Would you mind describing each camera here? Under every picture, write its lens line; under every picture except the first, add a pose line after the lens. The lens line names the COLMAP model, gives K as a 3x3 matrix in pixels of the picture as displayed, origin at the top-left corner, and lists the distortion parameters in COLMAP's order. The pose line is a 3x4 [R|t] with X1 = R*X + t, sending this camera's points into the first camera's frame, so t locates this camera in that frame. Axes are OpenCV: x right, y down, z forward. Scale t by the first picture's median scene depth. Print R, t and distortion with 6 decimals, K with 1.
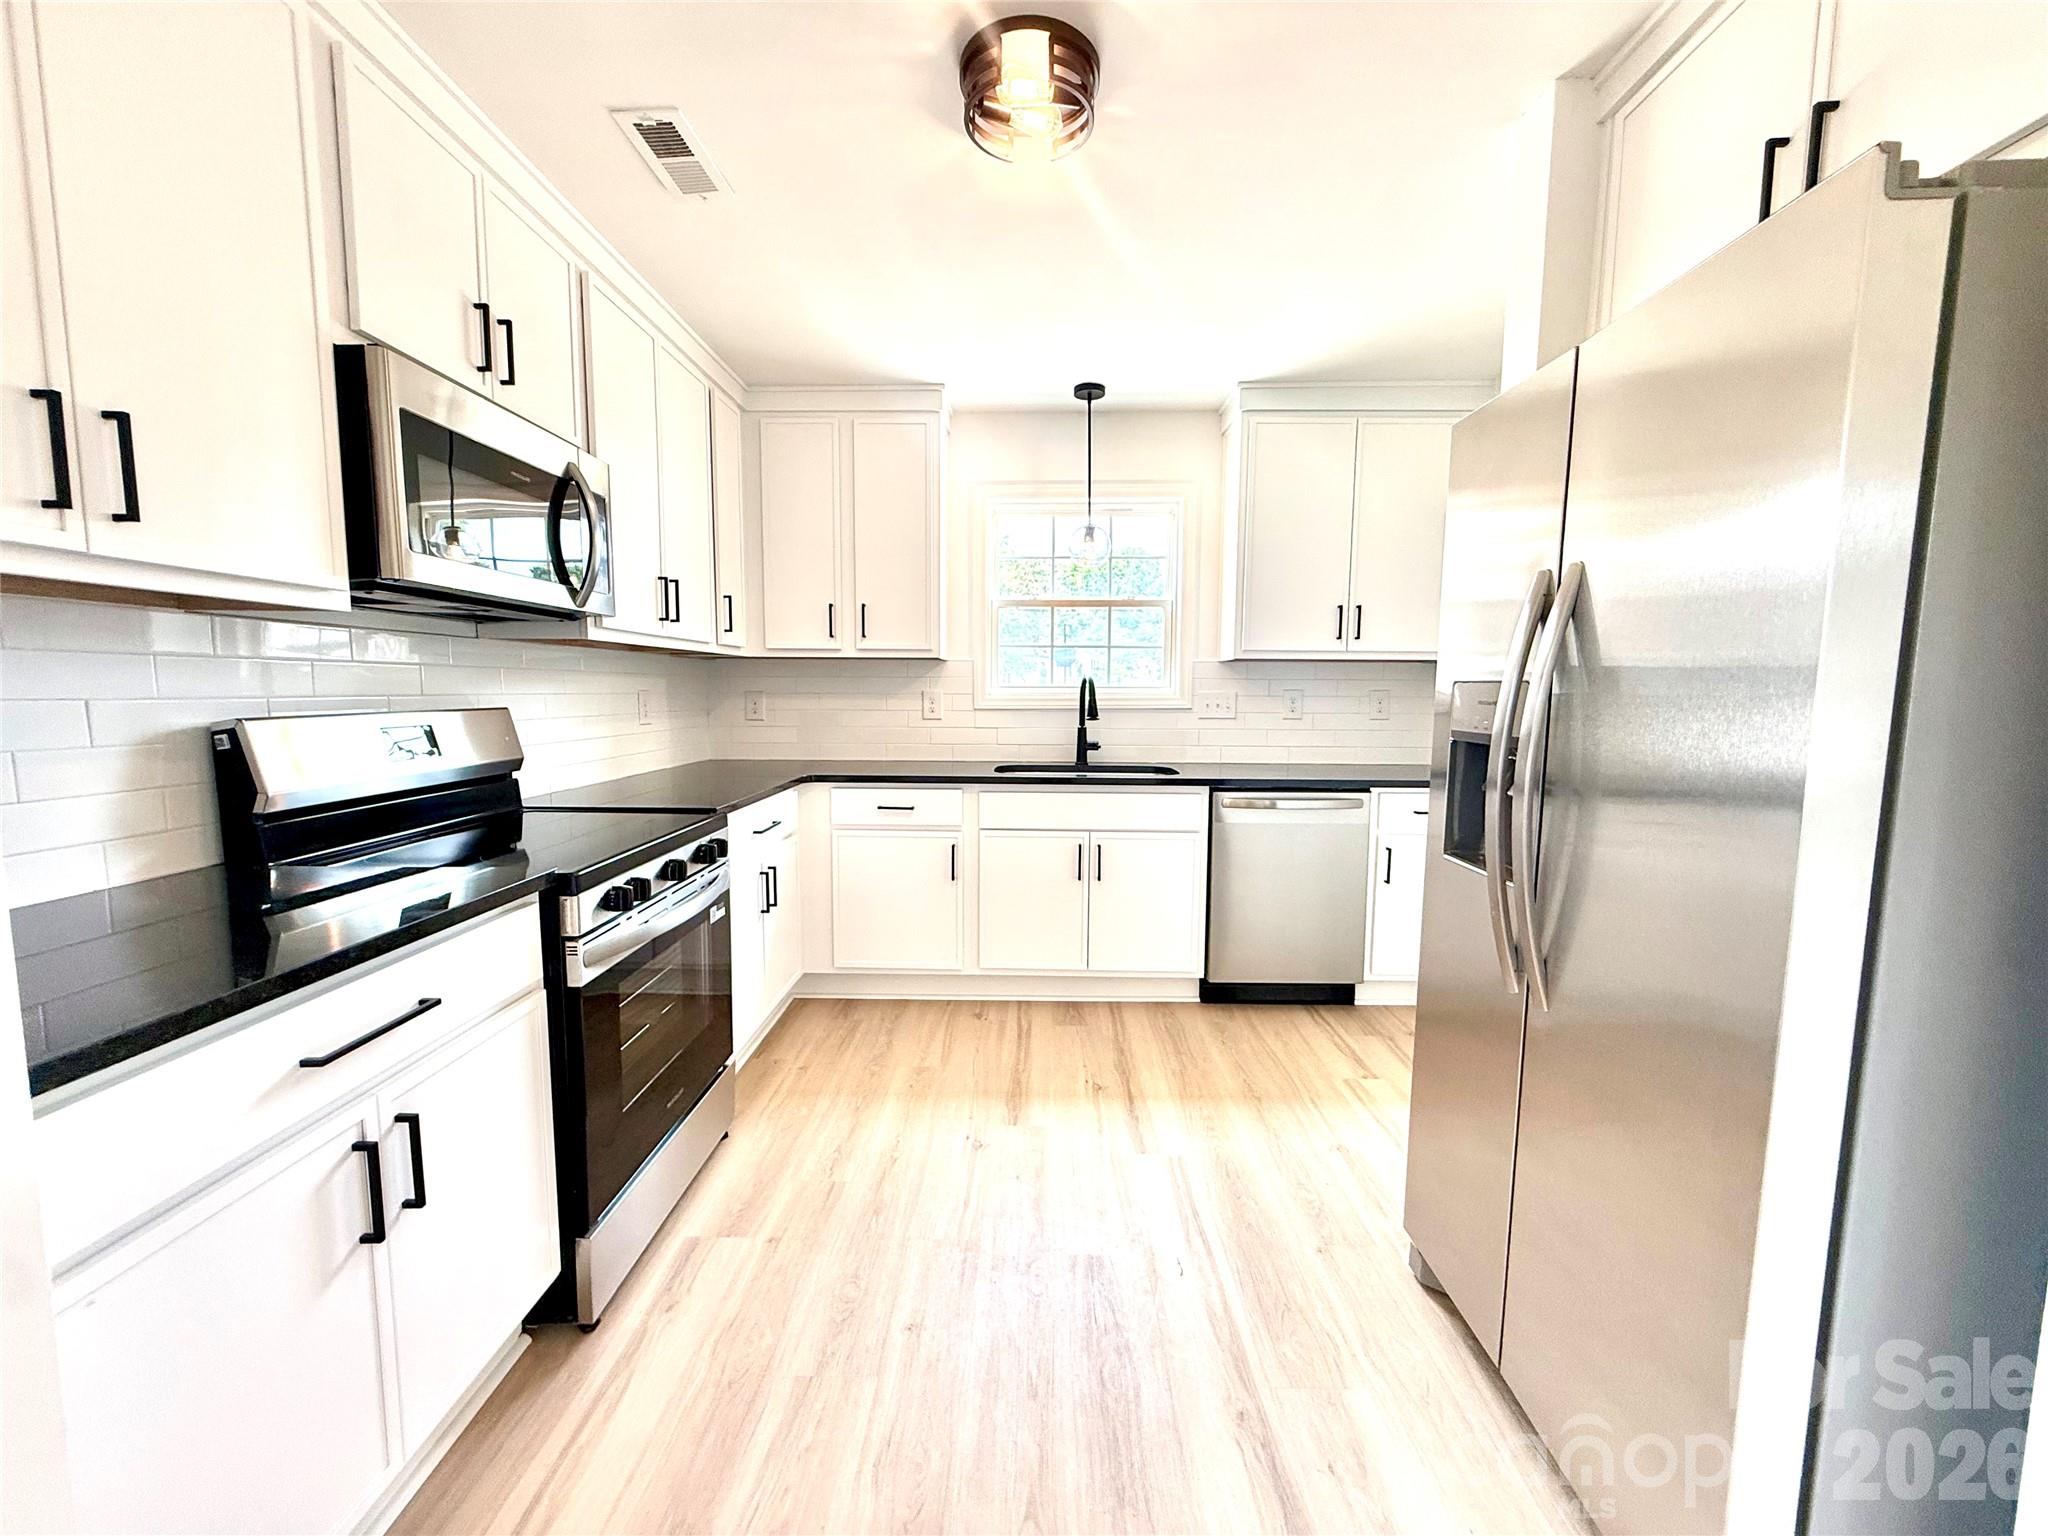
lens RADIAL K [[814.9, 0, 1018.3], [0, 814.9, 770.8], [0, 0, 1]] dist [-0.001604, 0.000242]
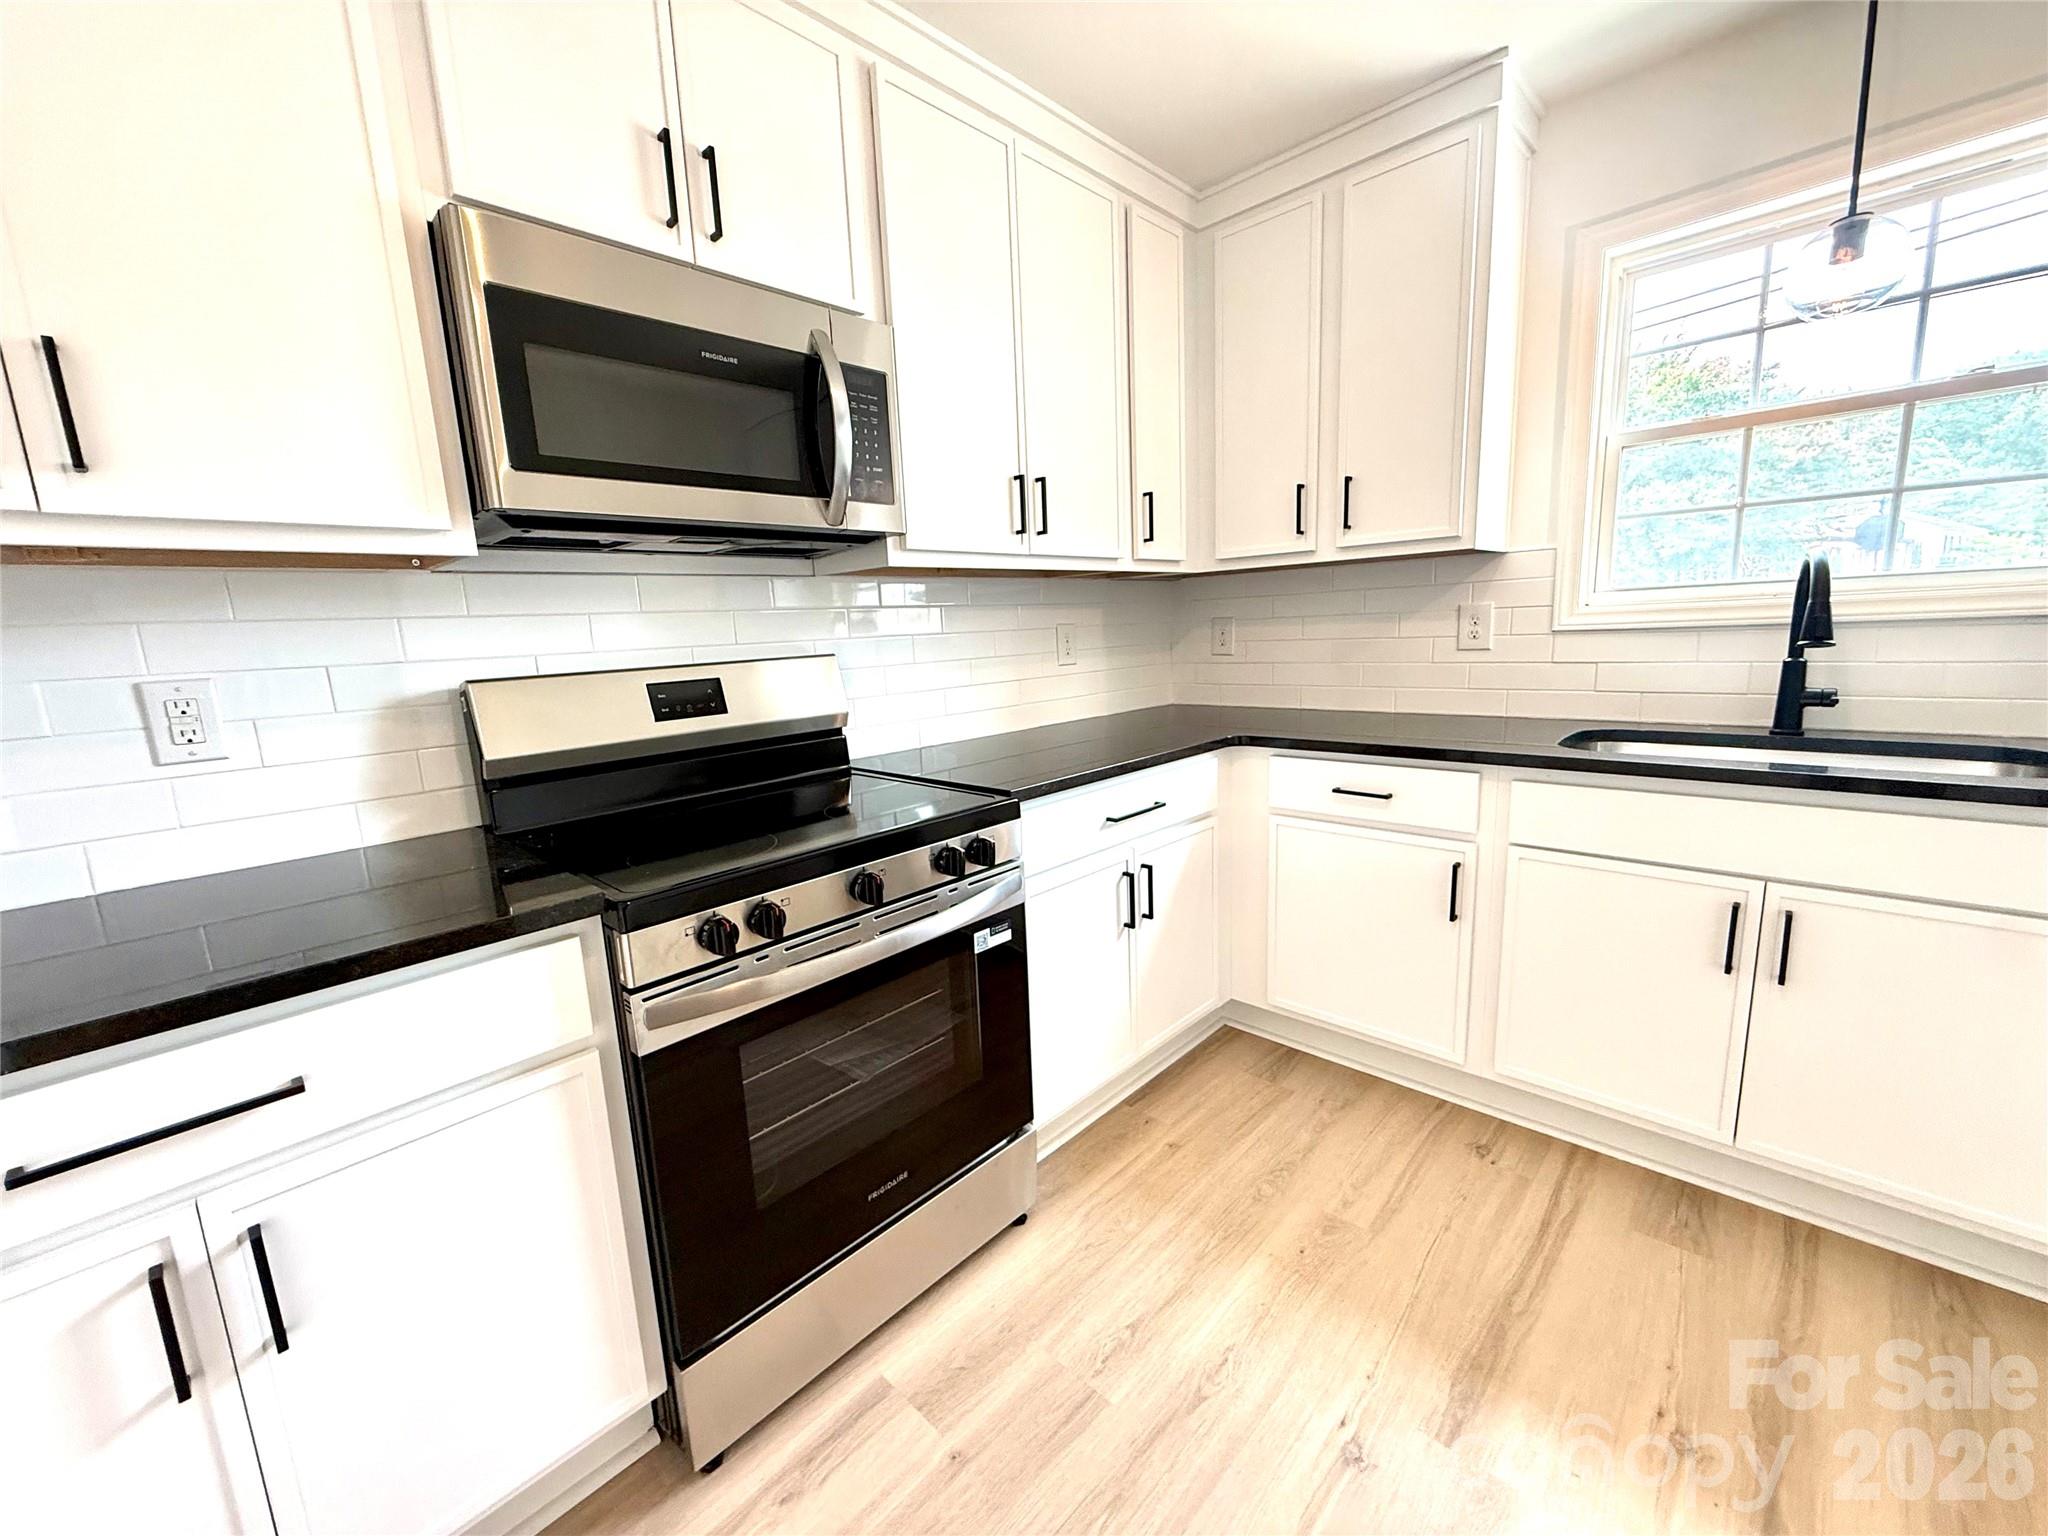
lens RADIAL K [[814.9, 0, 1018.4], [0, 814.9, 771.1], [0, 0, 1]] dist [-0.001604, 0.000242]
pose [[0.732116, 0.080906, -0.676358, 0.091616], [-0.018243, 0.994894, 0.099261, -0.033303], [0.680936, -0.060332, 0.729854, 0.376673]]
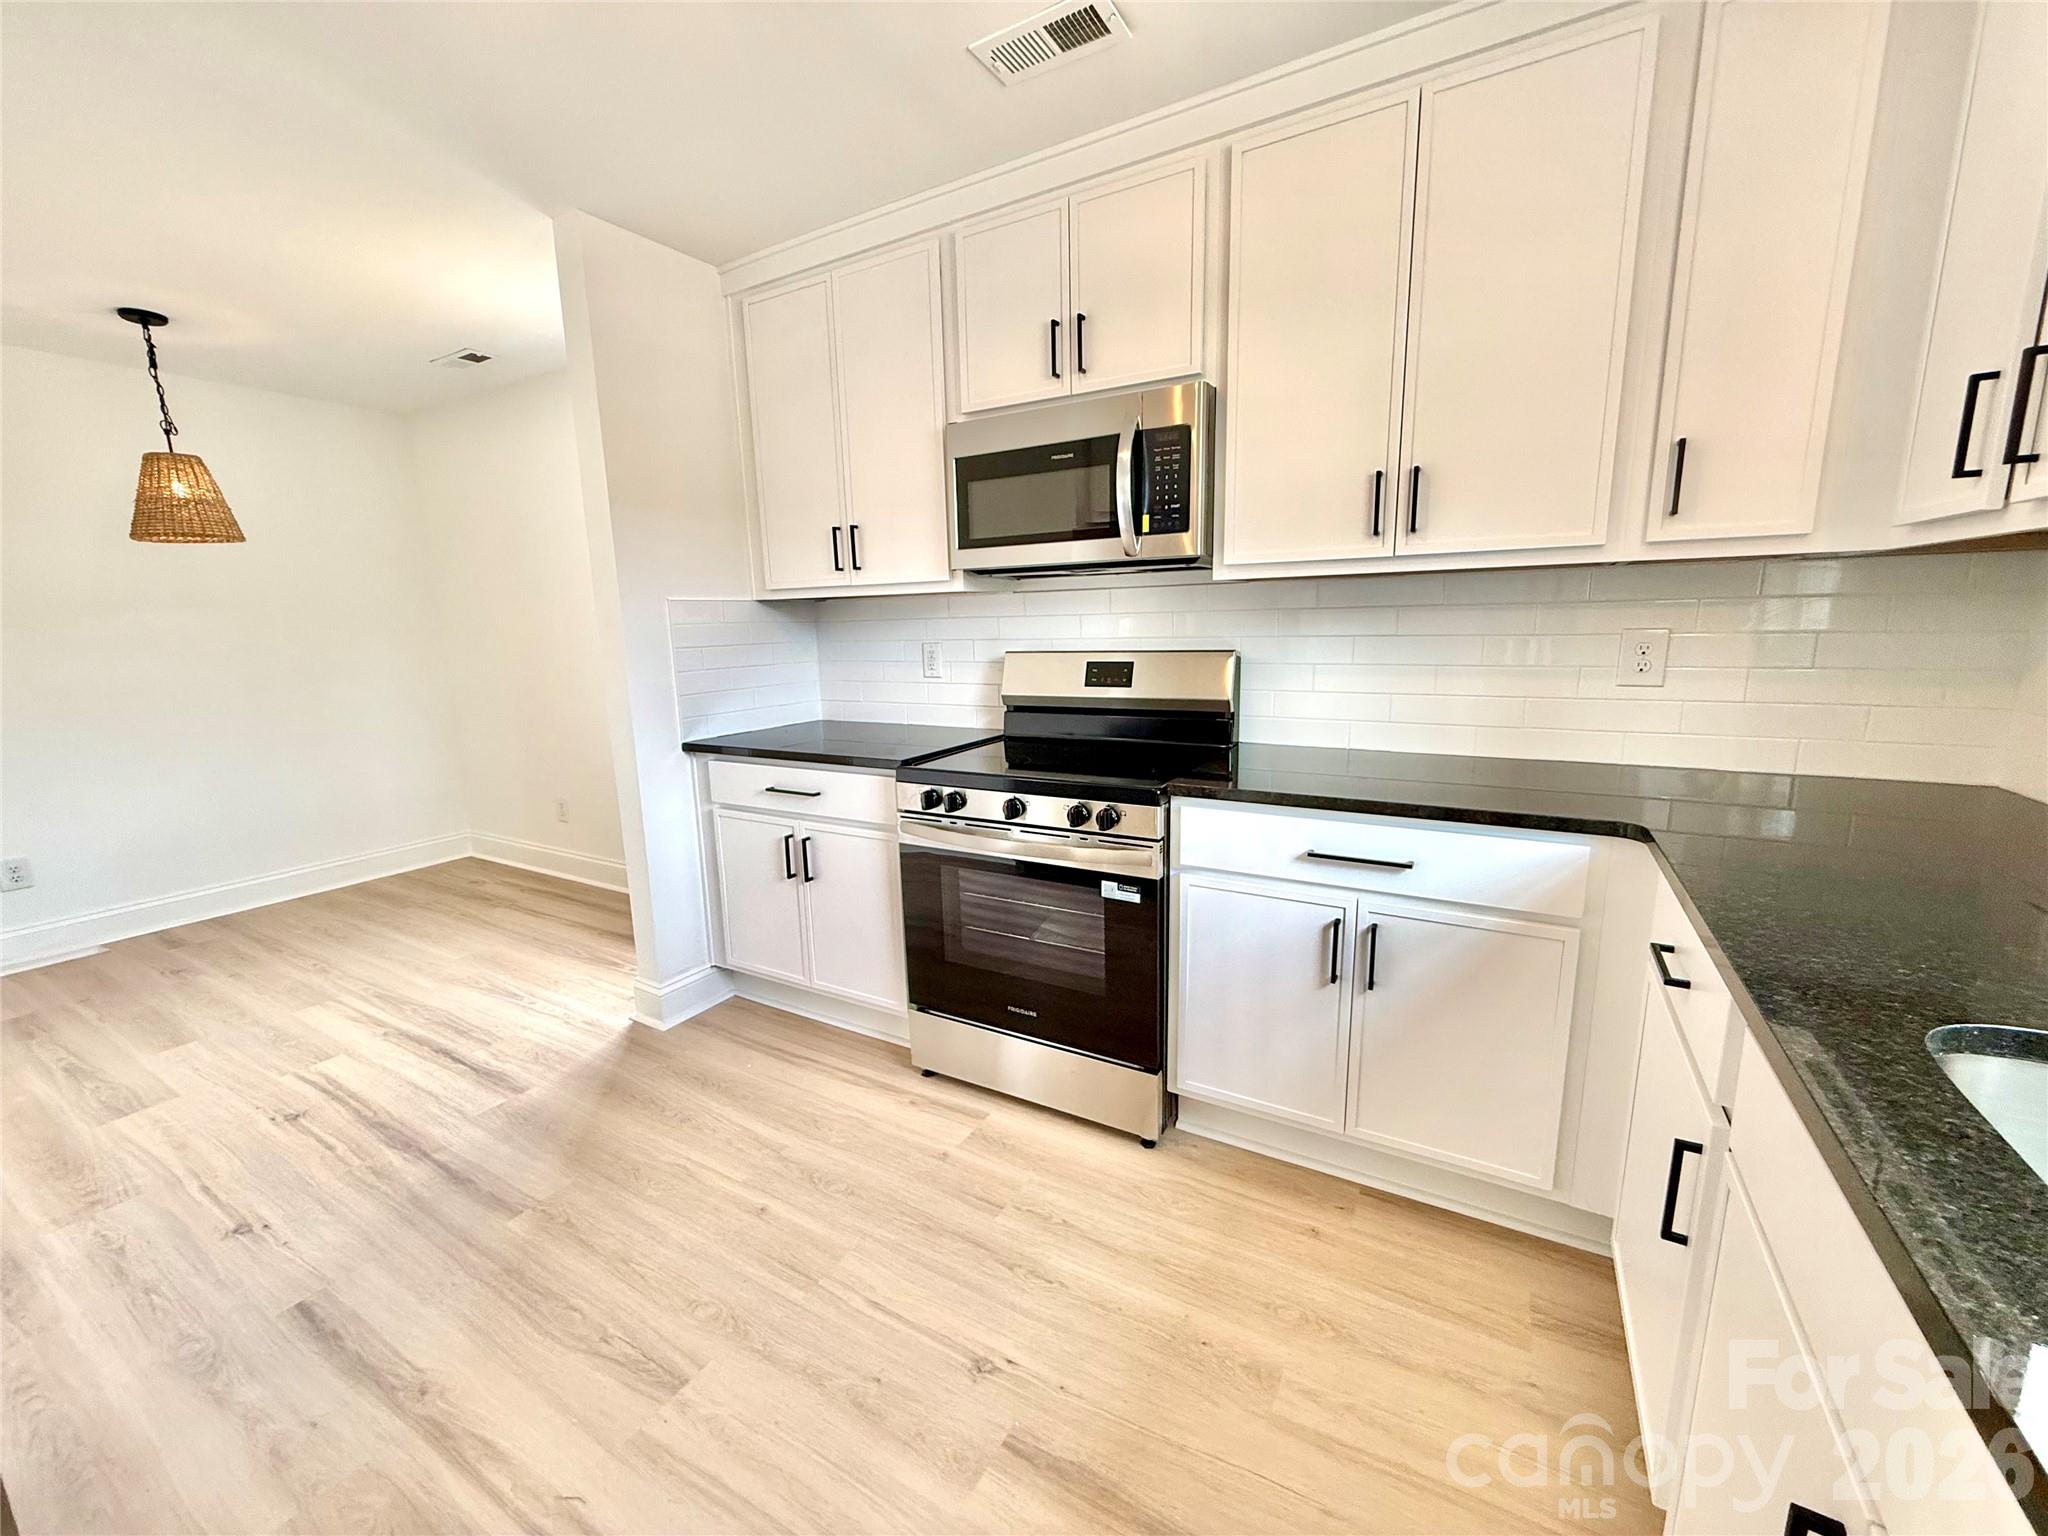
lens RADIAL K [[814.9, 0, 1020.9], [0, 814.9, 773.3], [0, 0, 1]] dist [-0.001604, 0.000242]
pose [[-0.485310, 0.170998, -0.857458, 0.318497], [-0.067037, 0.970525, 0.231488, -0.113293], [0.871768, 0.169825, -0.459543, 0.973926]]
